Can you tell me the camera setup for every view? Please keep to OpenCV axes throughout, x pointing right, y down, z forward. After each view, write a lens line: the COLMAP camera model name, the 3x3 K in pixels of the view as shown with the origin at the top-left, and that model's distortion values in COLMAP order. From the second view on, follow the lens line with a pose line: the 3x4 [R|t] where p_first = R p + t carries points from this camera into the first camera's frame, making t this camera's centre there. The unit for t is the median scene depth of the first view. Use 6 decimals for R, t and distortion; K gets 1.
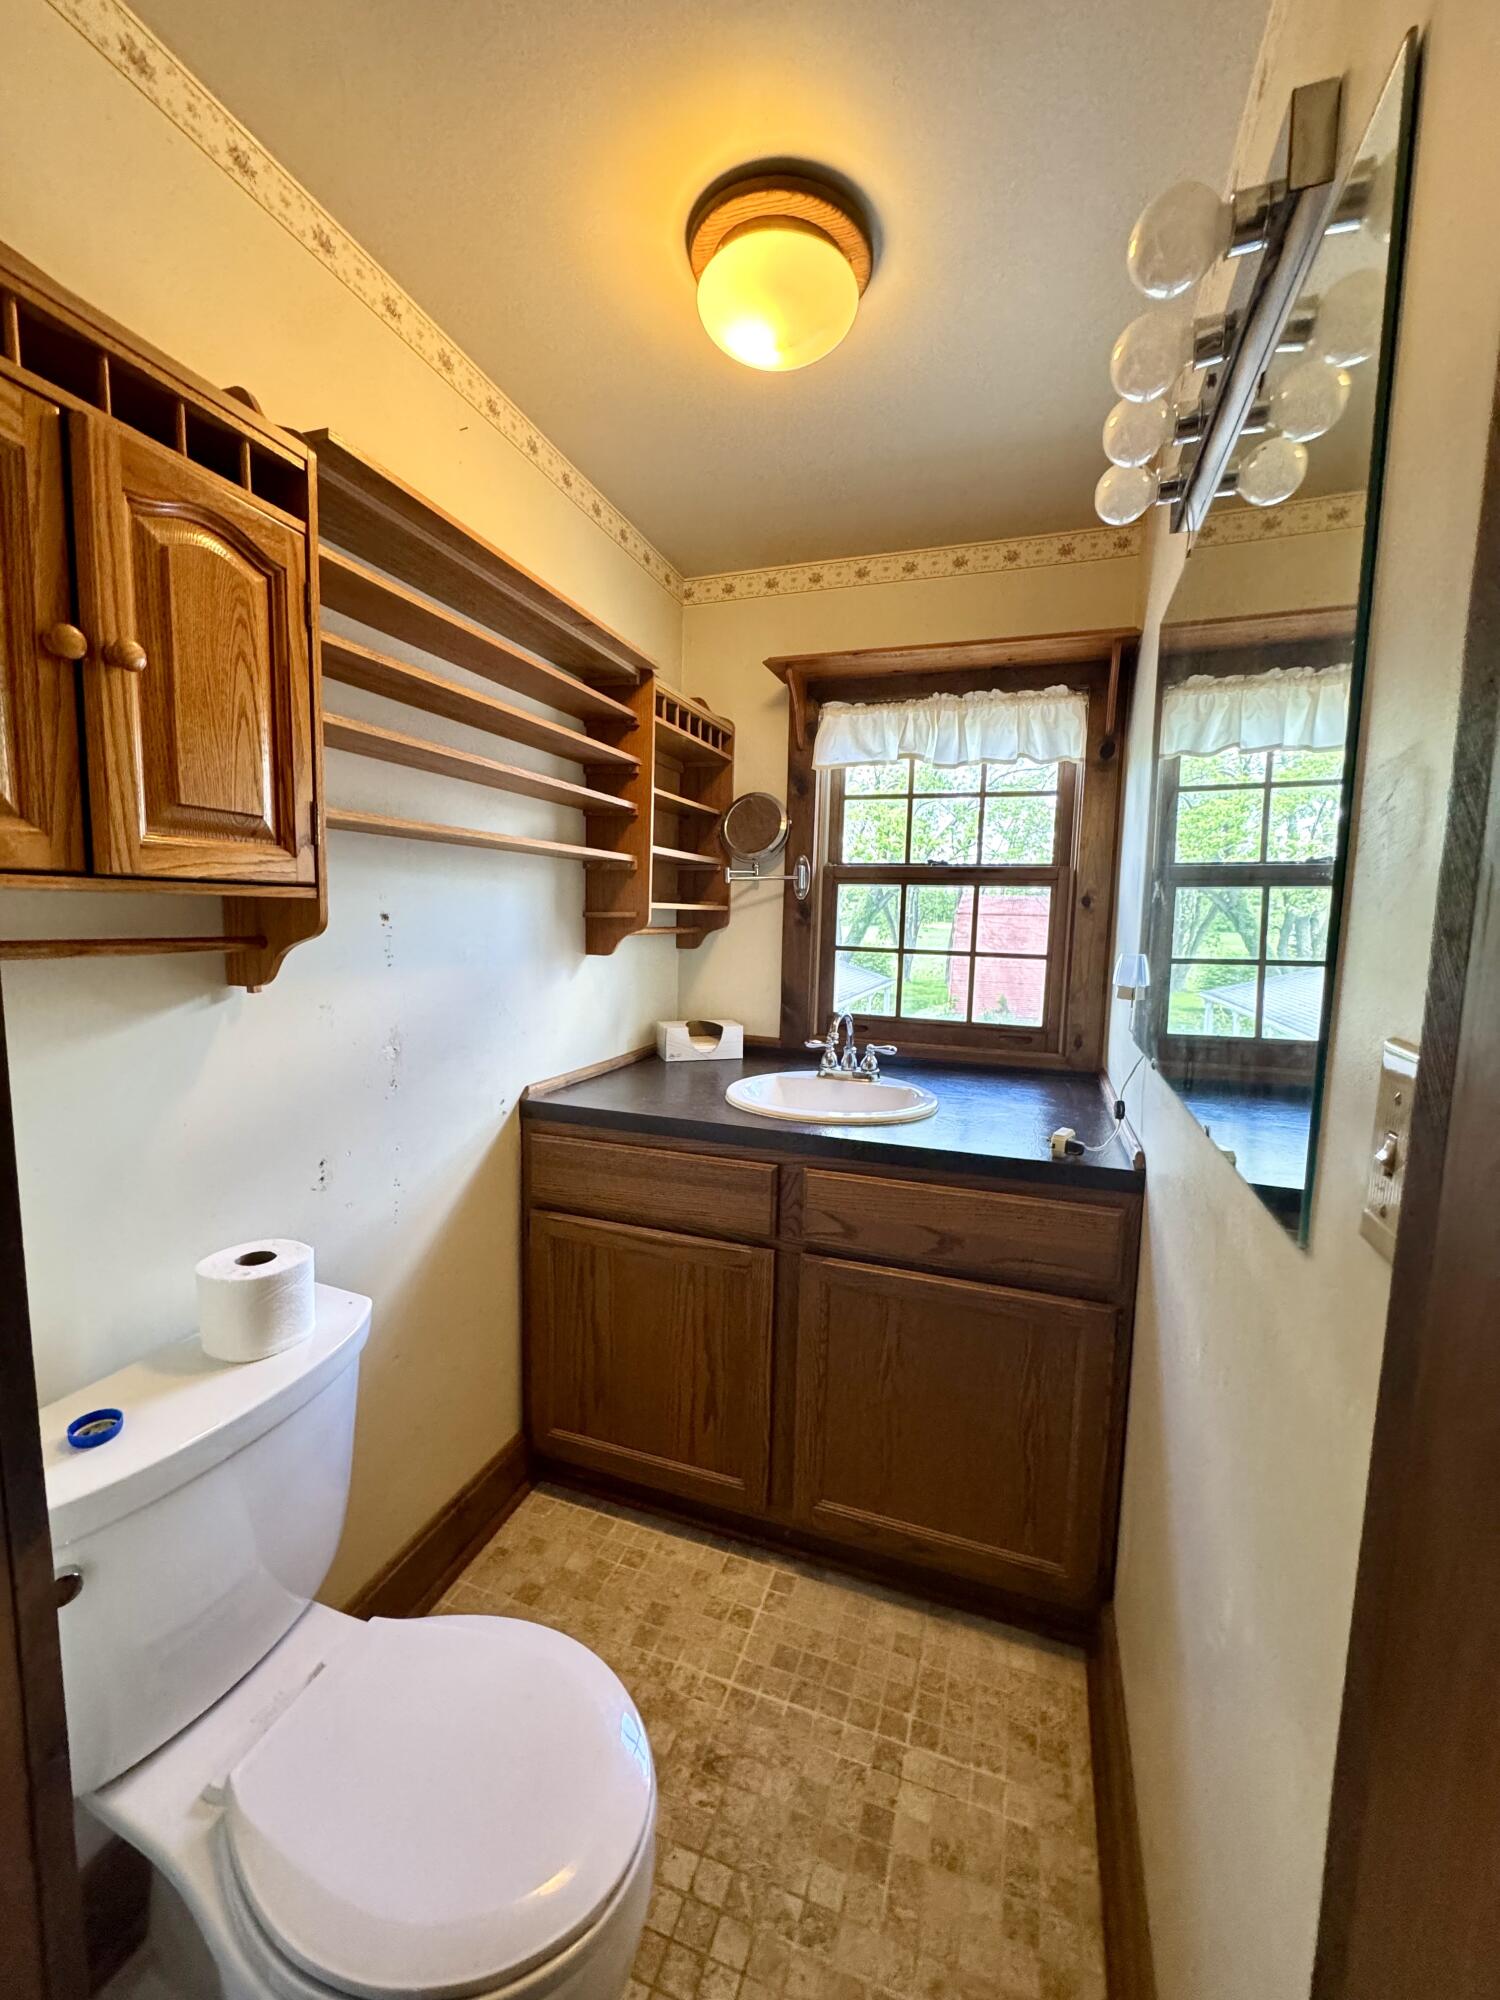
lens RADIAL K [[798.9, 0, 747.9], [0, 798.9, 993.8], [0, 0, 1]] dist [-0.004404, -0.000270]
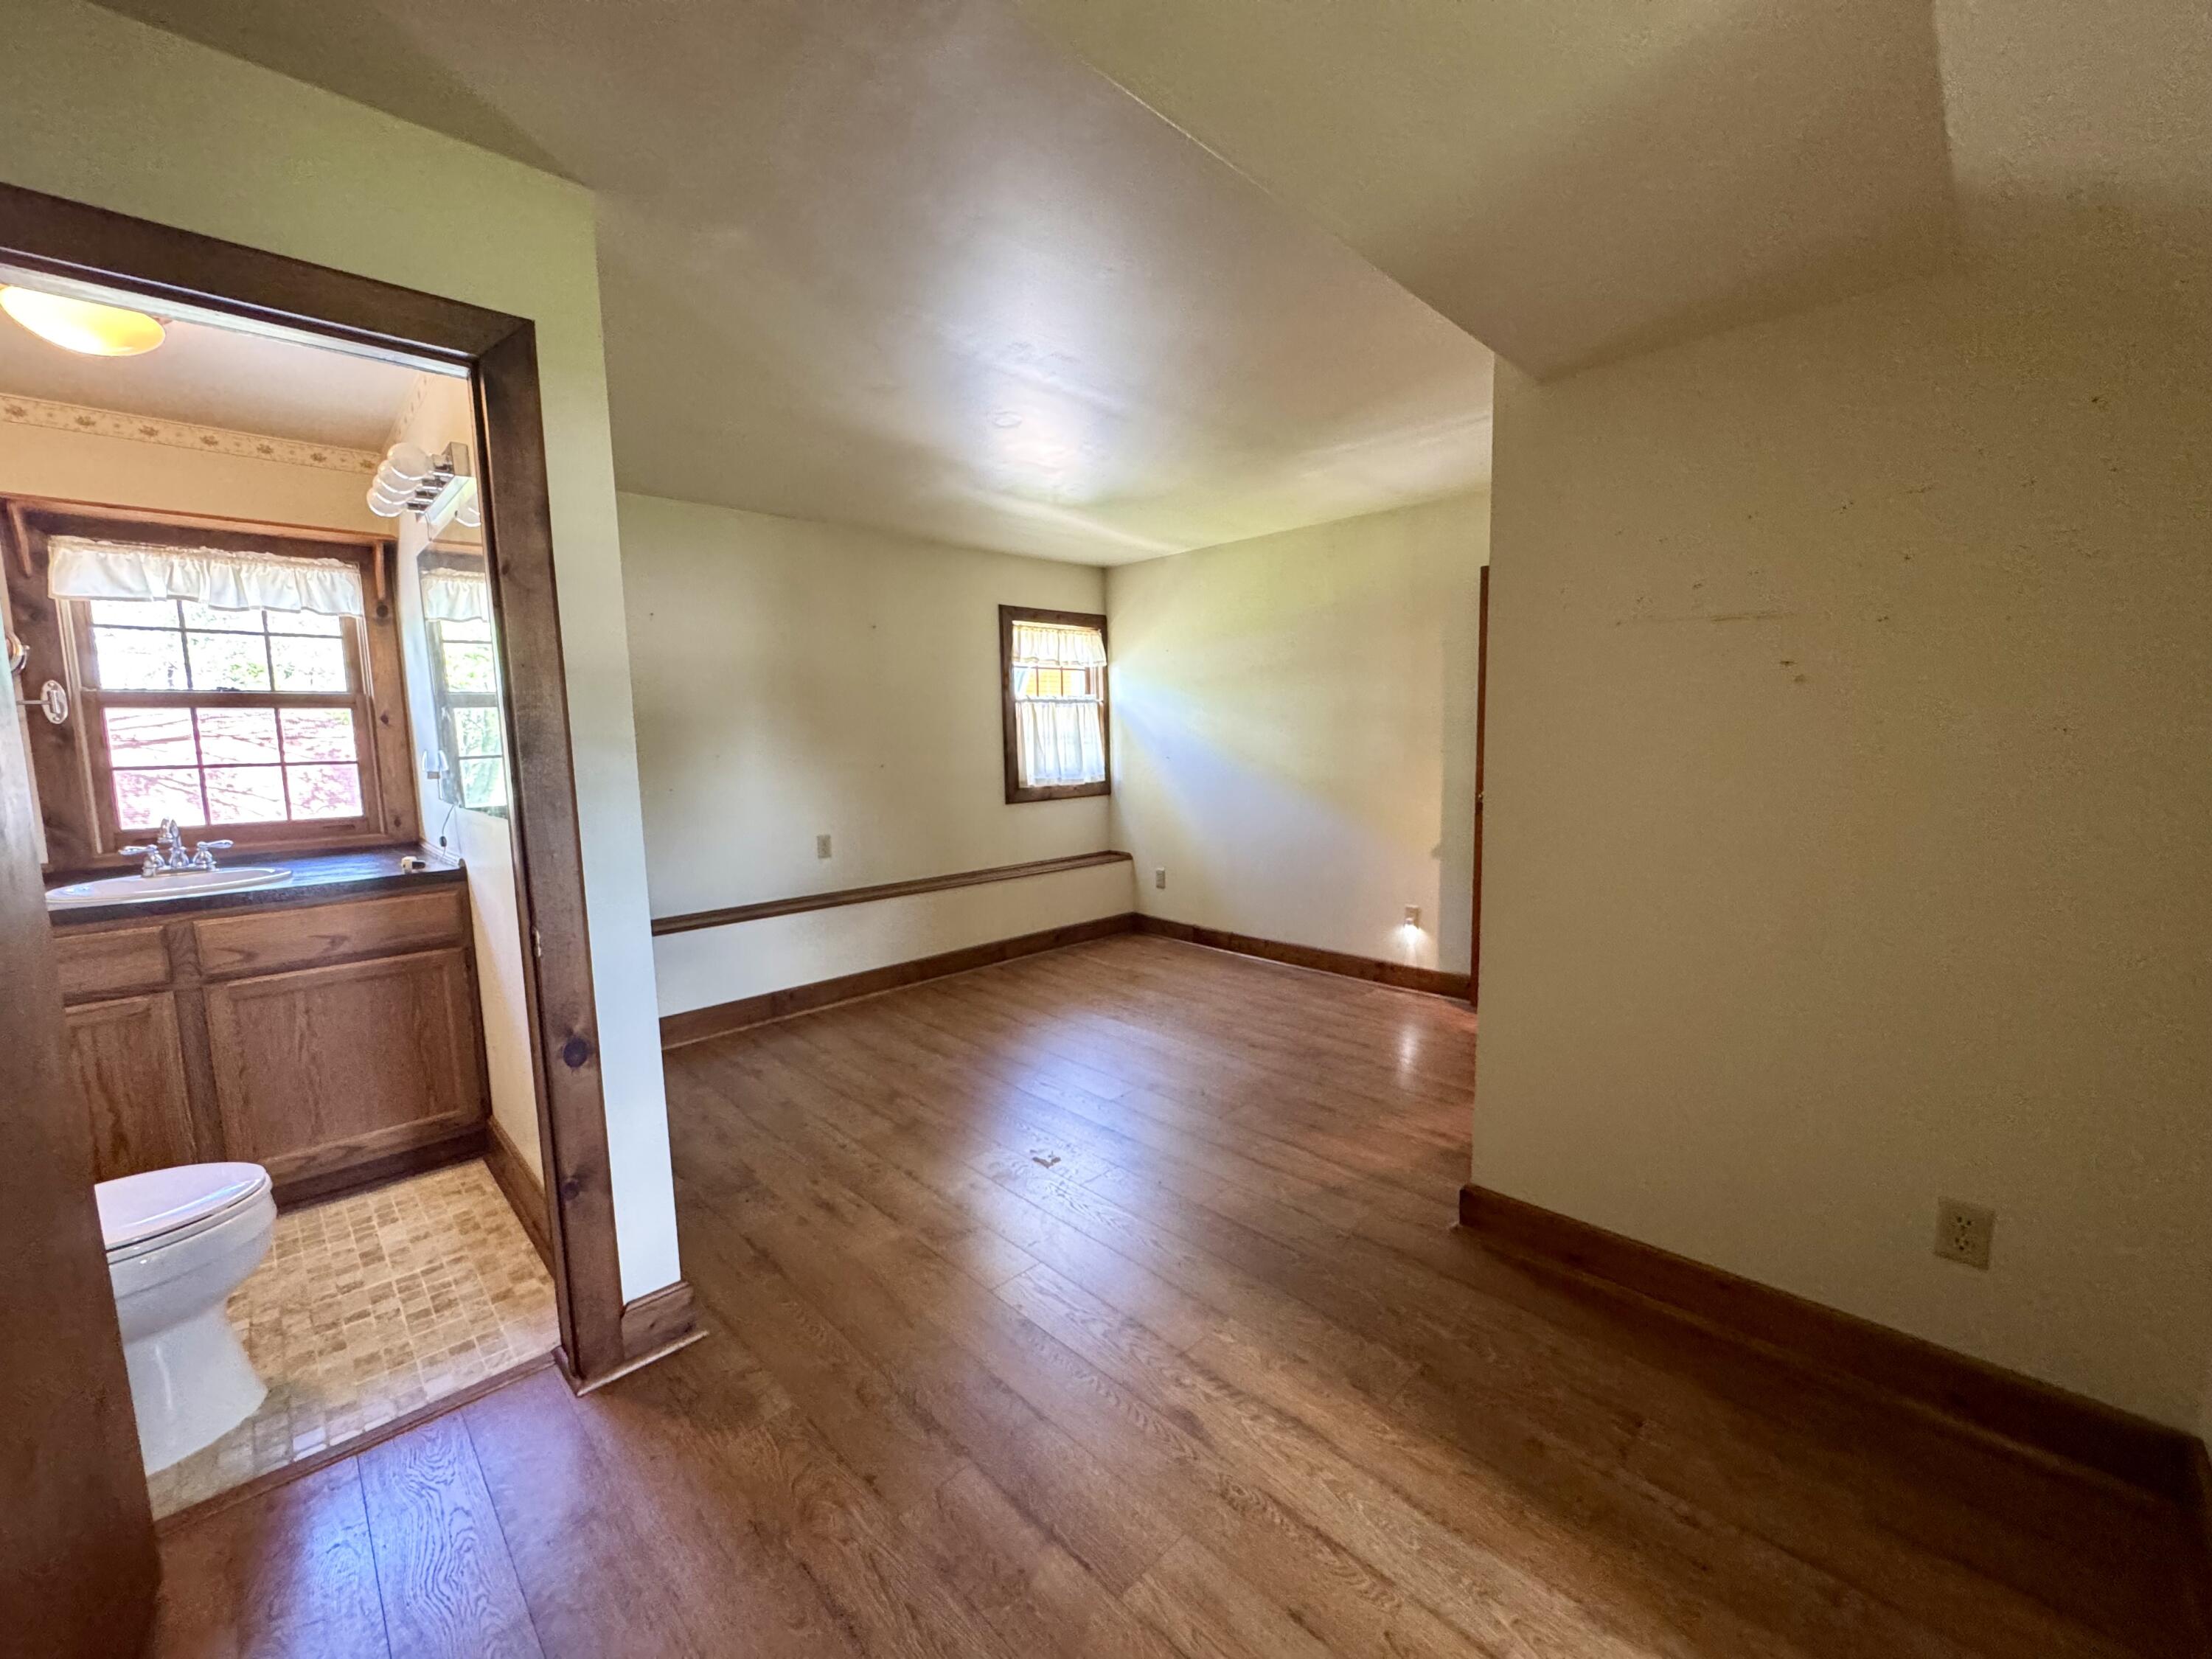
lens RADIAL K [[883.6, 0, 1104.2], [0, 883.6, 827.9], [0, 0, 1]] dist [-0.004404, -0.000270]
pose [[0.435020, -0.134507, 0.890318, -0.414948], [0.125642, 0.988174, 0.087900, 0.092800], [-0.891612, 0.073623, 0.446775, -0.772571]]
